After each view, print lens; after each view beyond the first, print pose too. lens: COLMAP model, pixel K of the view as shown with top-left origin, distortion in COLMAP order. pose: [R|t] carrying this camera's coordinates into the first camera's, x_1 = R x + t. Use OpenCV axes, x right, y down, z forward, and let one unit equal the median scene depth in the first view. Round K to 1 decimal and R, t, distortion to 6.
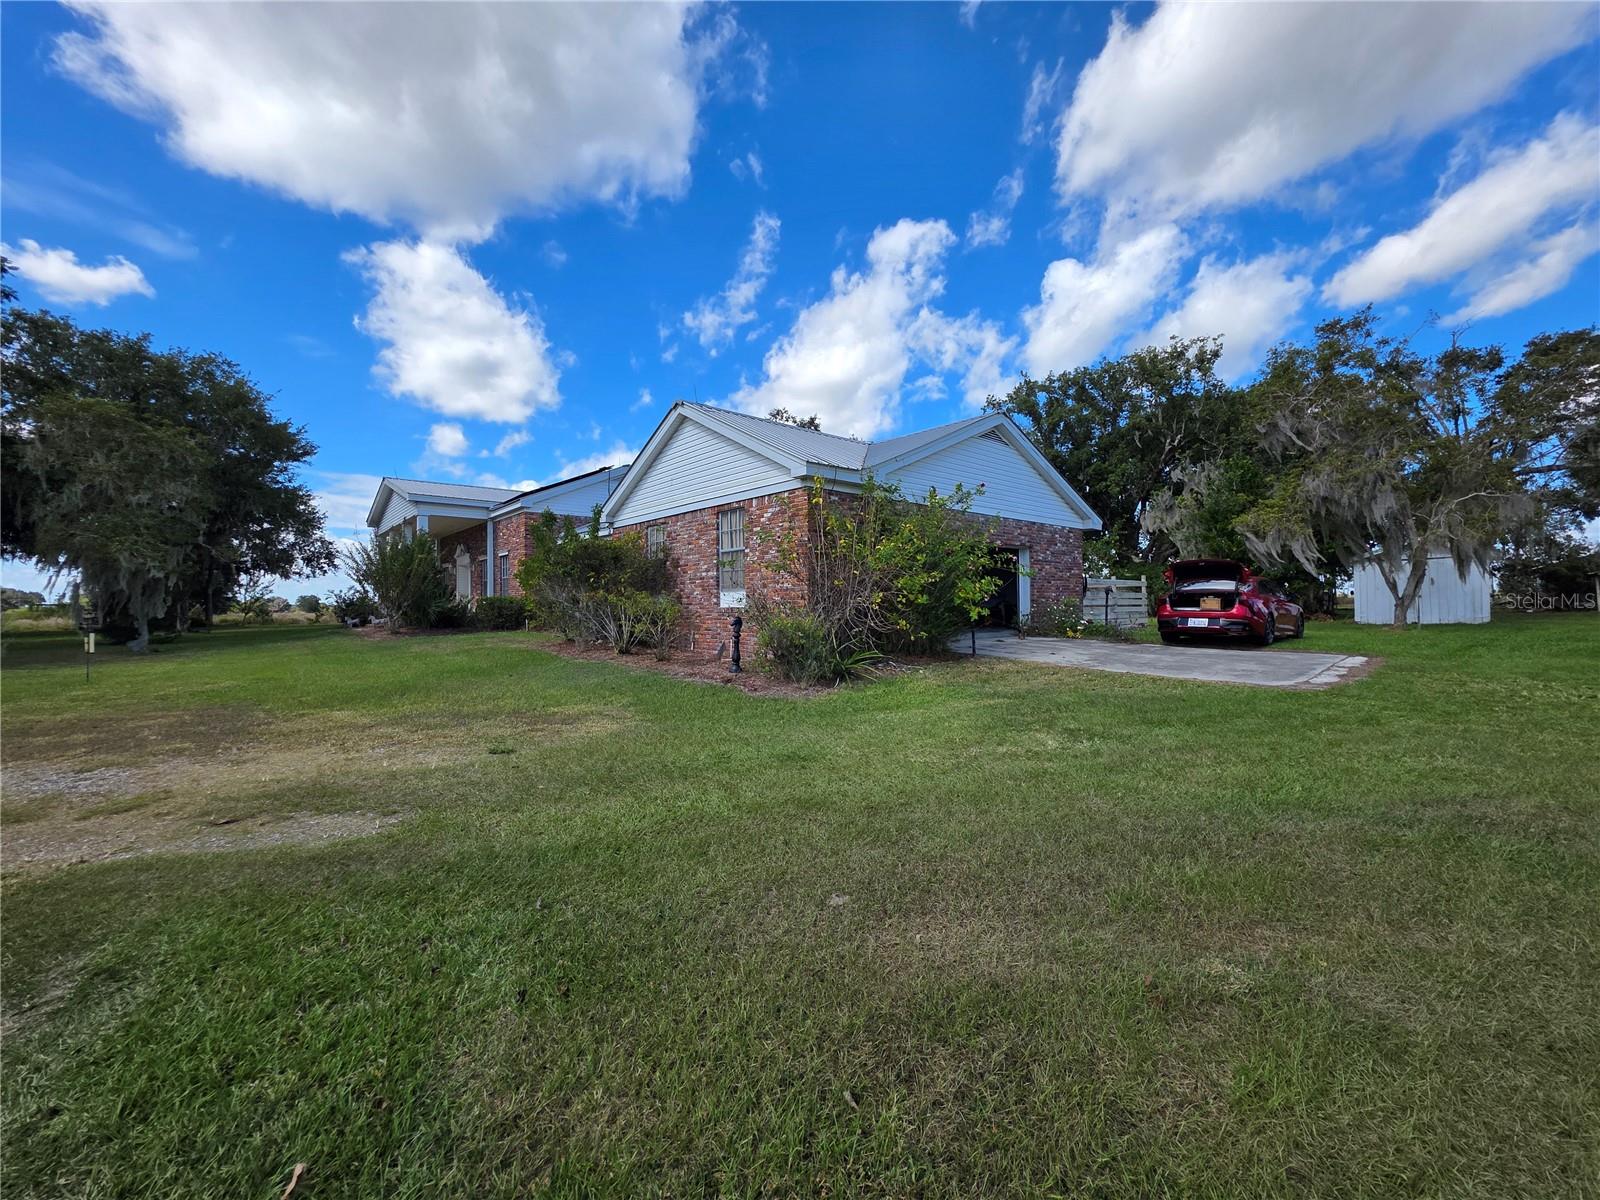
lens RADIAL K [[639.5, 0, 797.7], [0, 639.5, 591.6], [0, 0, 1]] dist [0.000726, 0.000822]
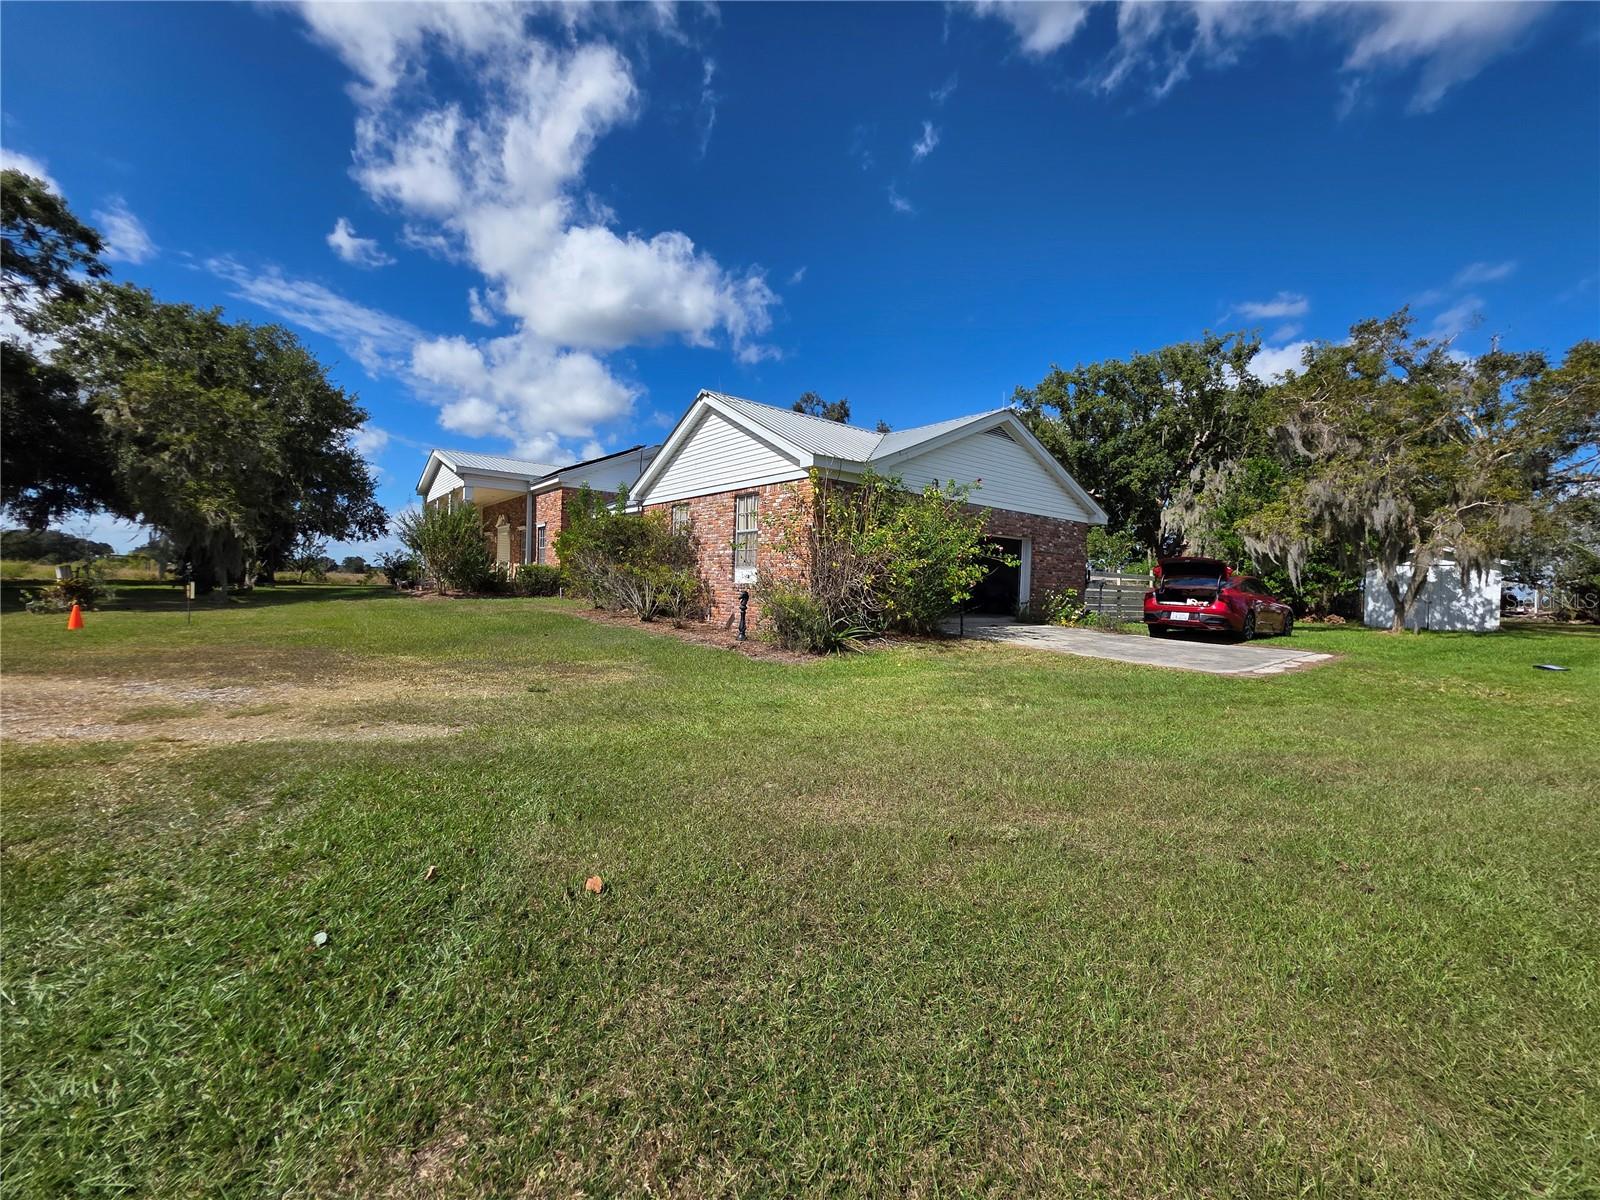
lens RADIAL K [[639.5, 0, 797.7], [0, 639.5, 591.6], [0, 0, 1]] dist [0.000726, 0.000822]
pose [[0.998044, 0.042829, -0.045547, 0.039822], [-0.041434, 0.998656, 0.031144, 0.000813], [0.046819, -0.029196, 0.998477, -0.095164]]
